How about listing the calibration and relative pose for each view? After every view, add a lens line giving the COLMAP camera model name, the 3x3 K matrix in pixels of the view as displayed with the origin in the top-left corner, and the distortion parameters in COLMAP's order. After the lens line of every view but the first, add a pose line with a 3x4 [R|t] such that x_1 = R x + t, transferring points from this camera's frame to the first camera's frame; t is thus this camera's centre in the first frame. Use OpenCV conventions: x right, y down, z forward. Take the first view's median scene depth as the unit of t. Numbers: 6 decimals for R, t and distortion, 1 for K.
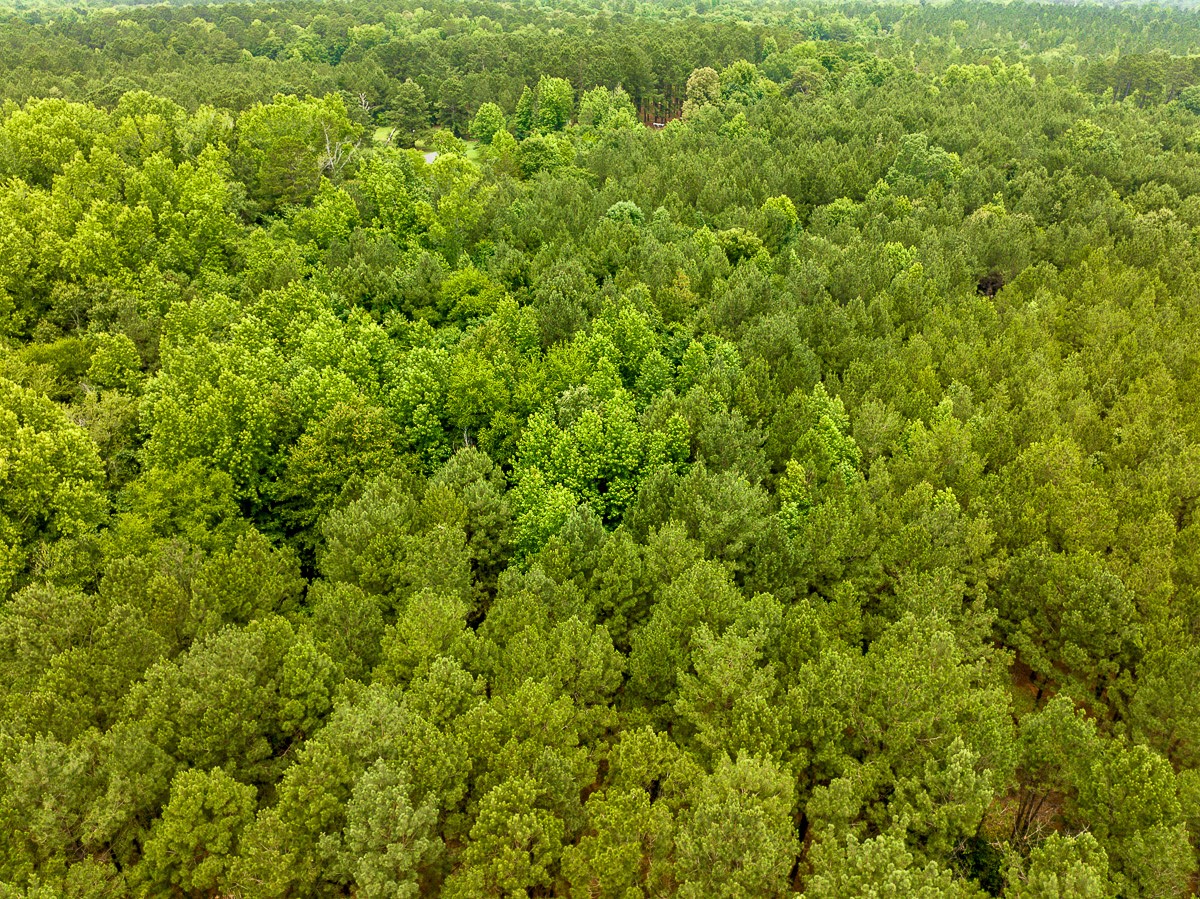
lens RADIAL K [[876.0, 0, 600.0], [0, 876.0, 449.5], [0, 0, 1]] dist [-0.068142, 0.064206]
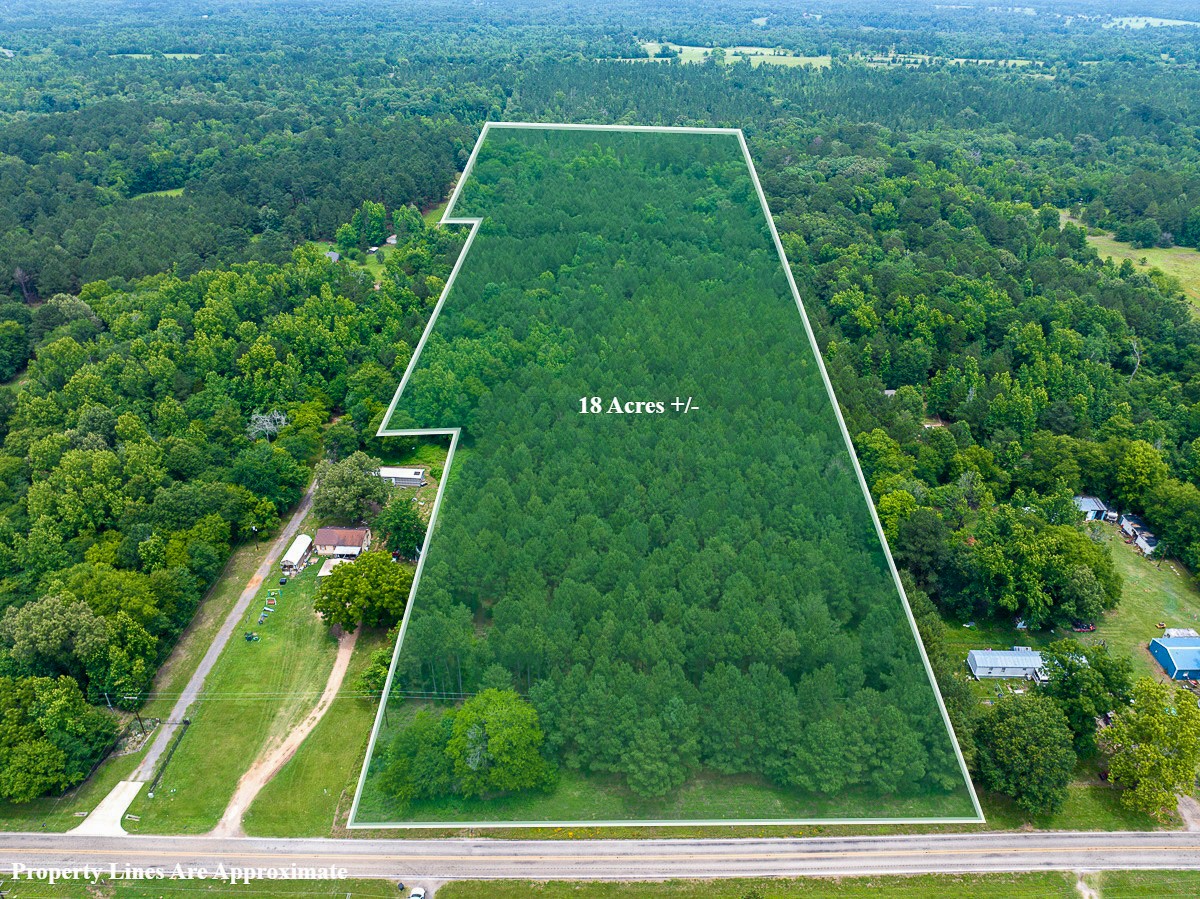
lens RADIAL K [[876.0, 0, 600.0], [0, 876.0, 449.5], [0, 0, 1]] dist [-0.068142, 0.064206]
pose [[0.907745, -0.211553, 0.362276, -0.906461], [0.209448, 0.976757, 0.045572, 0.181339], [-0.363496, 0.034510, 0.930956, -1.882722]]
